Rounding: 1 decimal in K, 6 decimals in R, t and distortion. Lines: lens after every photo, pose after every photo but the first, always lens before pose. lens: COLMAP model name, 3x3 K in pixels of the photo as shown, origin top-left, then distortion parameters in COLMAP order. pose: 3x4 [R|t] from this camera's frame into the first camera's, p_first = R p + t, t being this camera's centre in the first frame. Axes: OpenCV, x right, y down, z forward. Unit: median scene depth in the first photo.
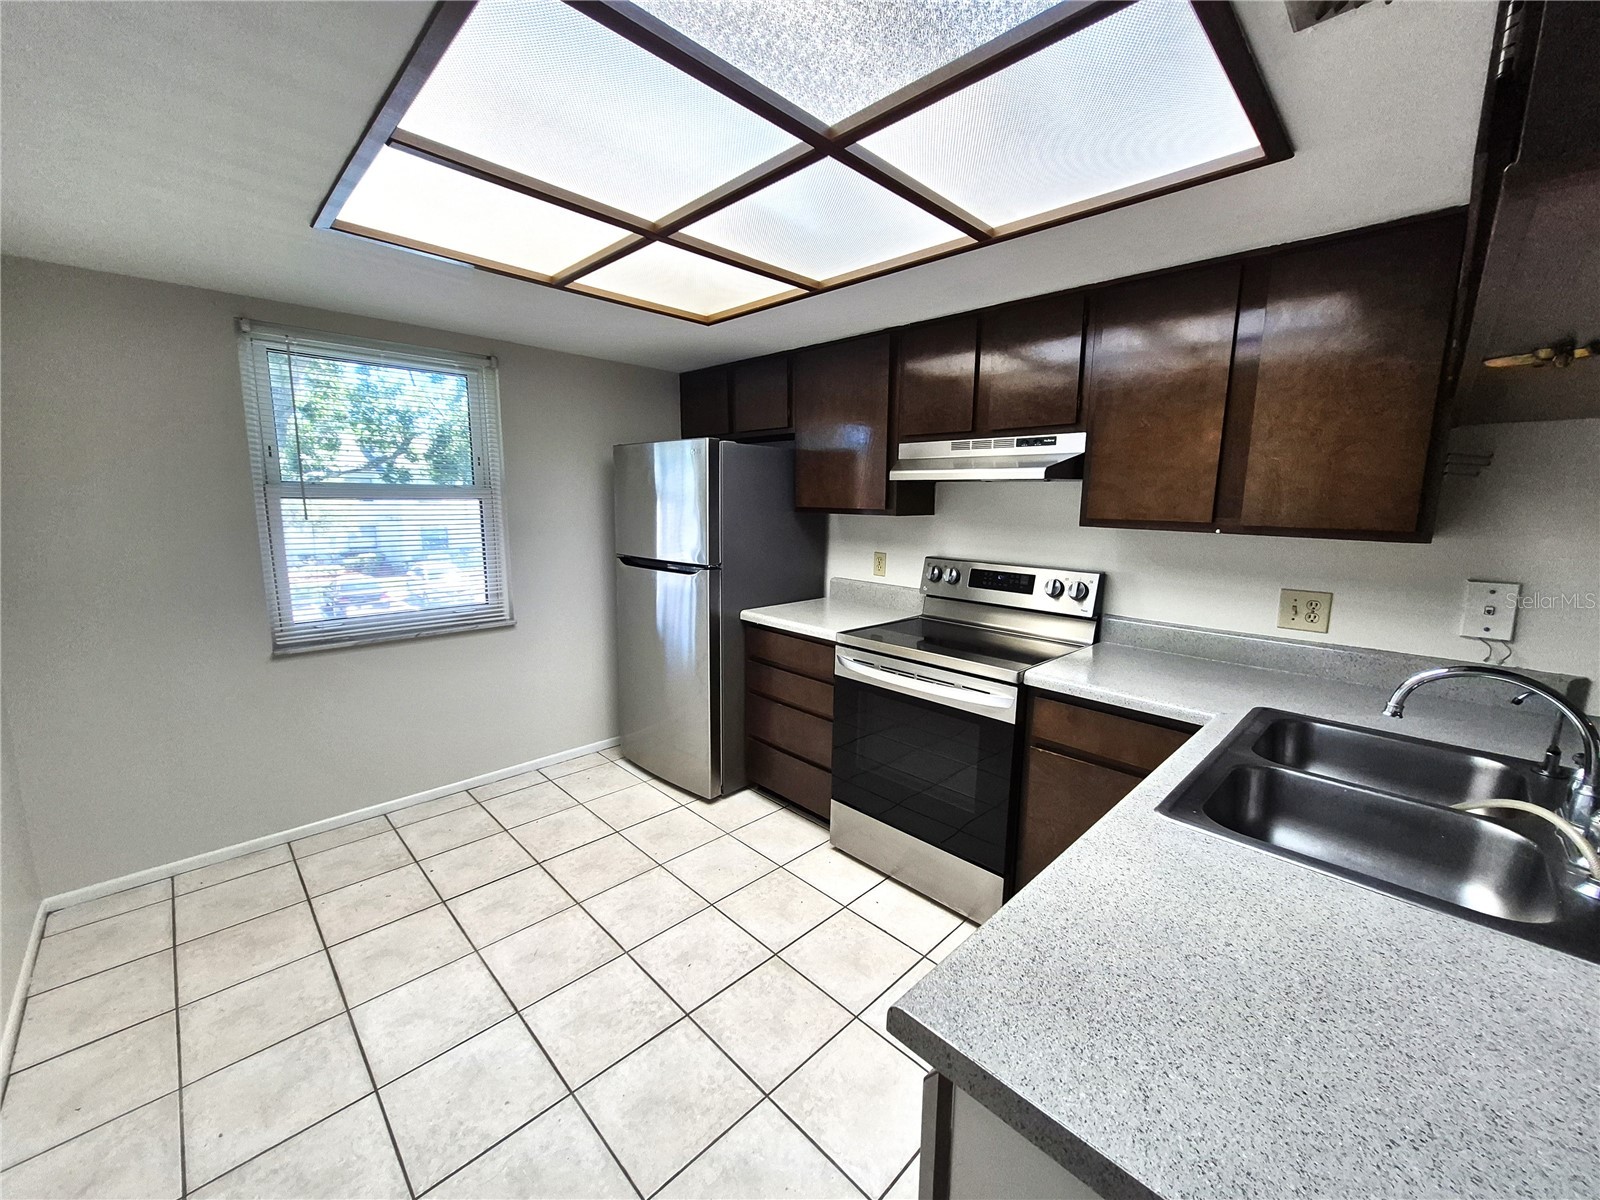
lens RADIAL K [[630.7, 0, 802.5], [0, 630.7, 589.2], [0, 0, 1]] dist [0.005266, -0.000426]
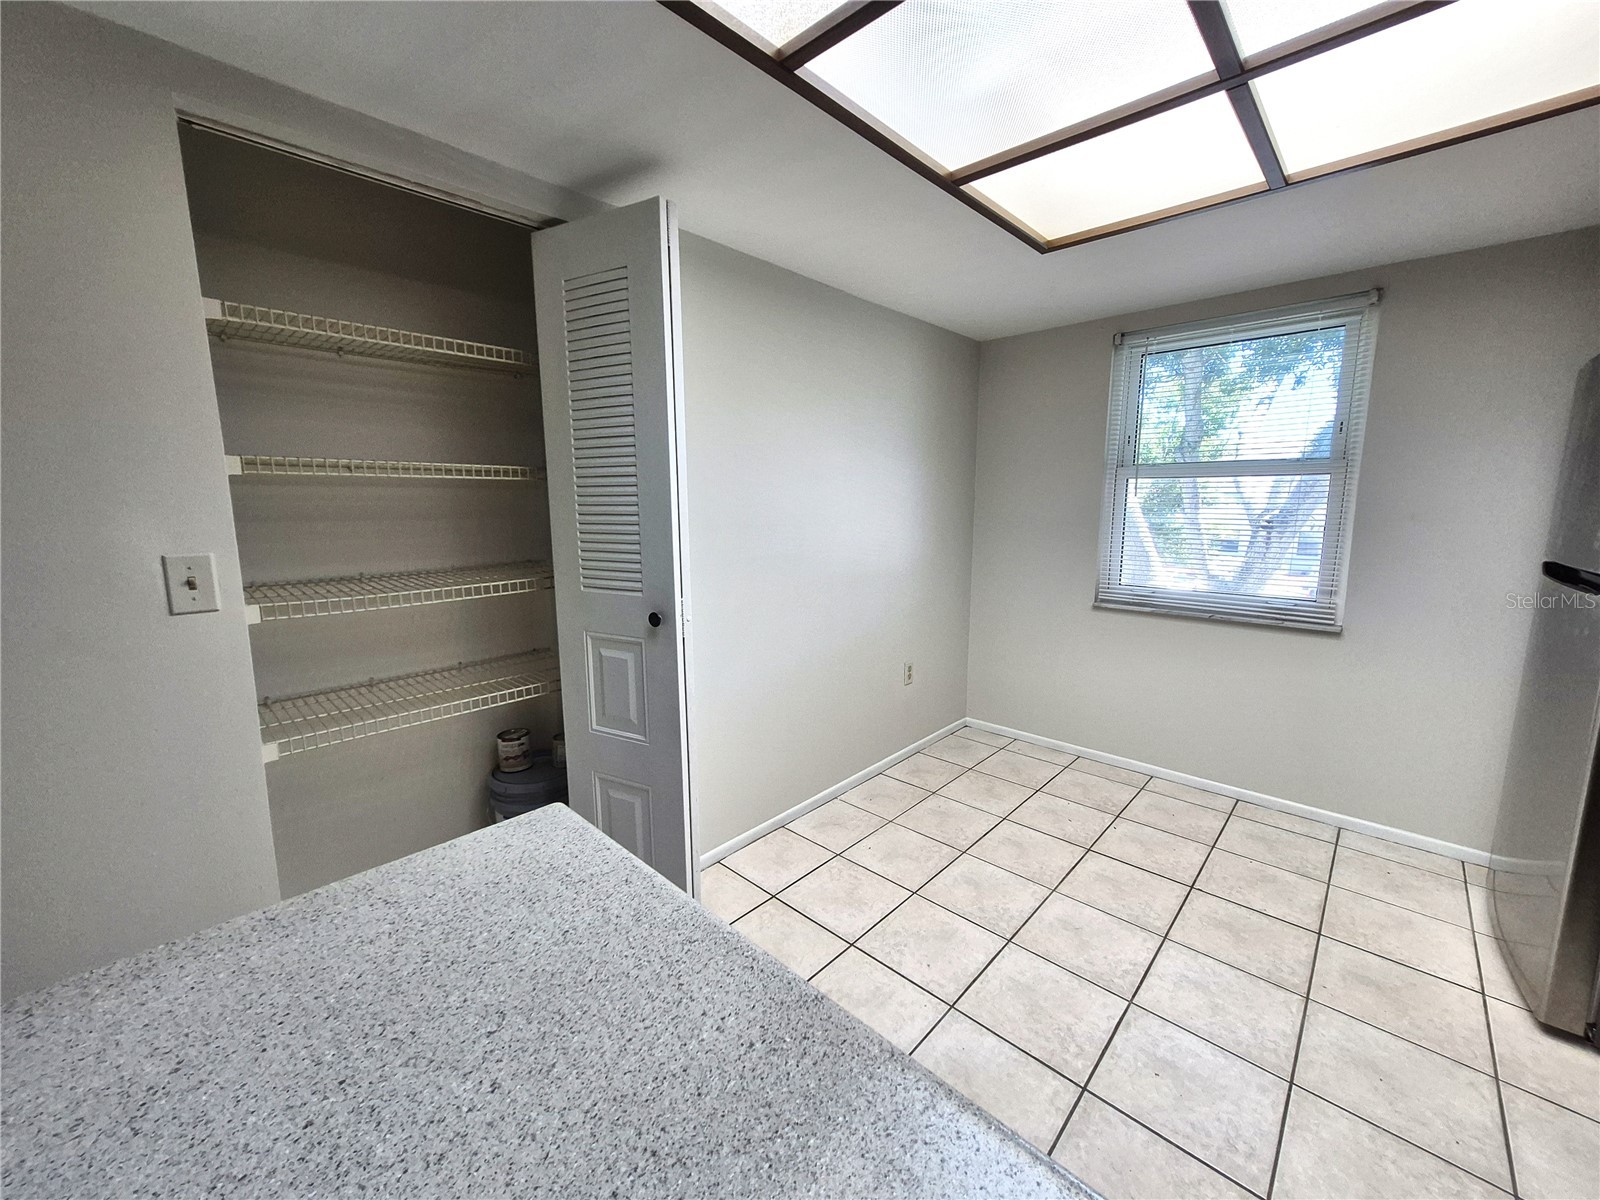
lens RADIAL K [[630.7, 0, 802.5], [0, 630.7, 589.2], [0, 0, 1]] dist [0.005266, -0.000426]
pose [[0.030177, 0.131370, -0.990874, 0.419983], [-0.143973, 0.981559, 0.125750, -0.000678], [0.989121, 0.138864, 0.048534, 0.416518]]
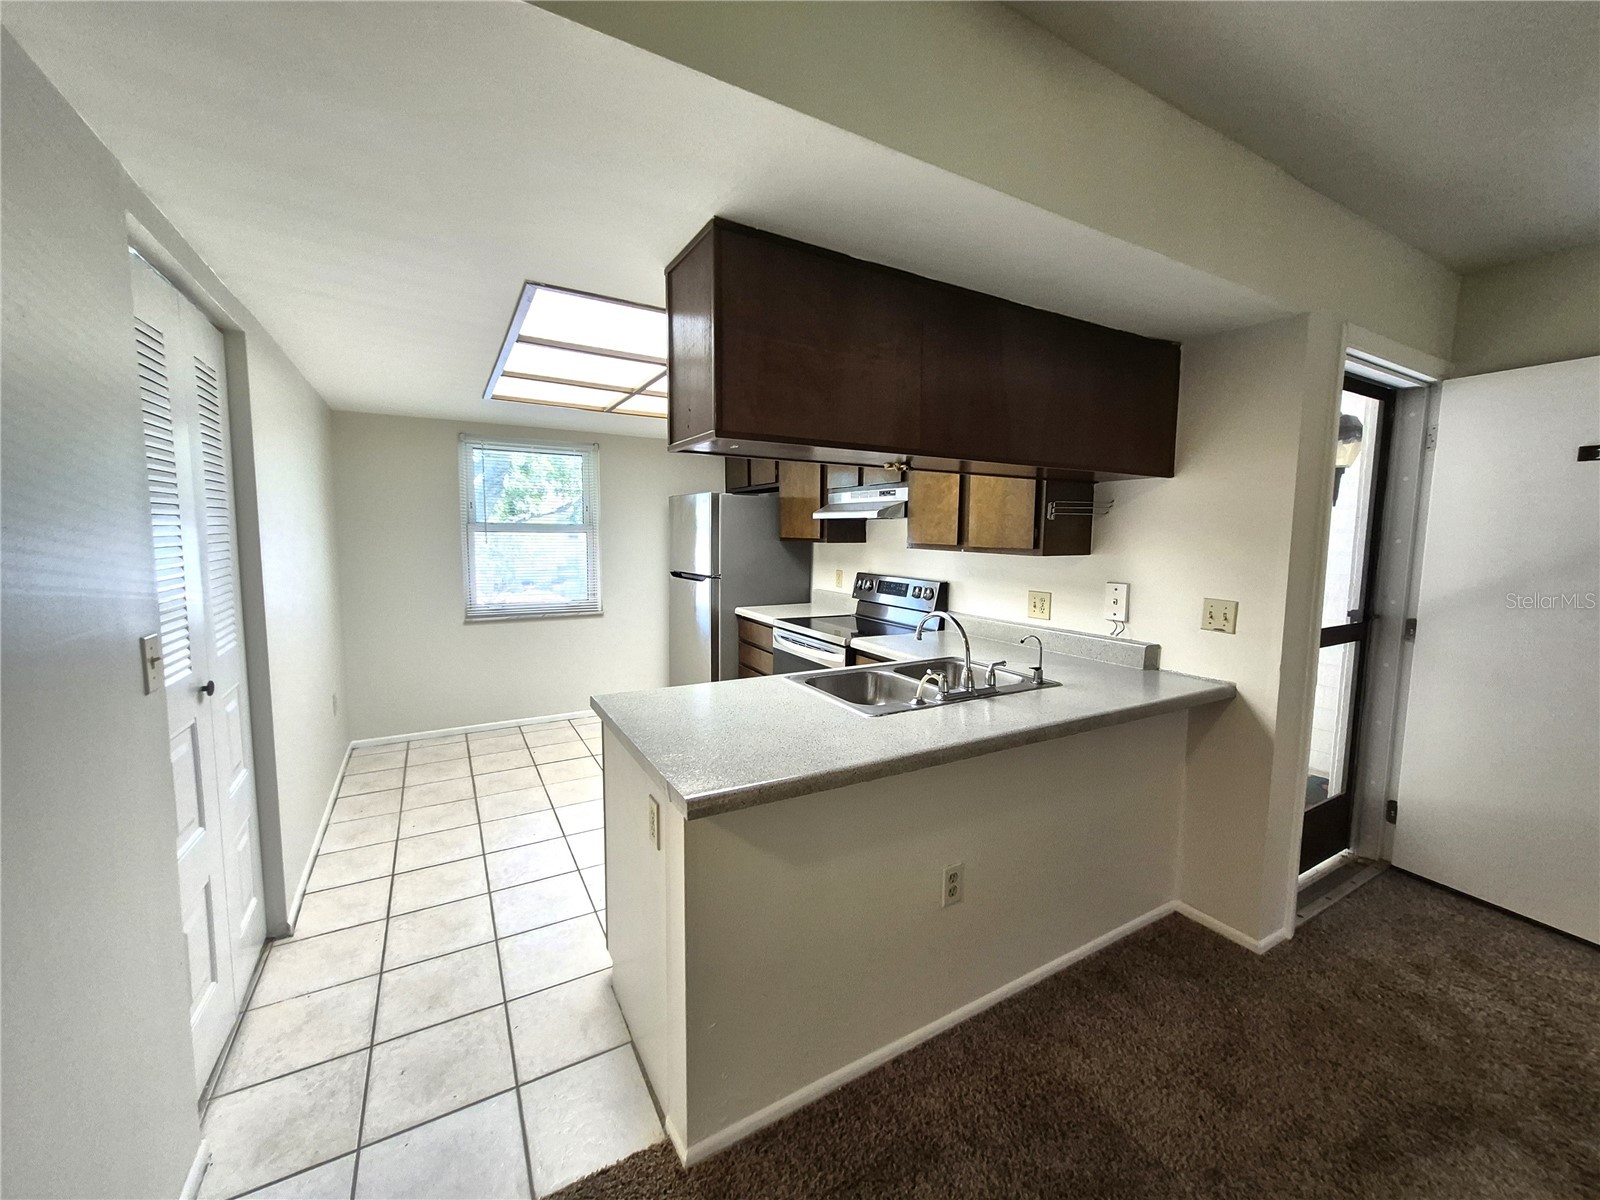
lens RADIAL K [[632.4, 0, 805.7], [0, 632.4, 589.3], [0, 0, 1]] dist [0.016065, -0.000395]
pose [[0.966474, 0.020999, -0.255906, 0.576277], [-0.035733, 0.997952, -0.053062, 0.084957], [0.254268, 0.060427, 0.965244, -0.507067]]
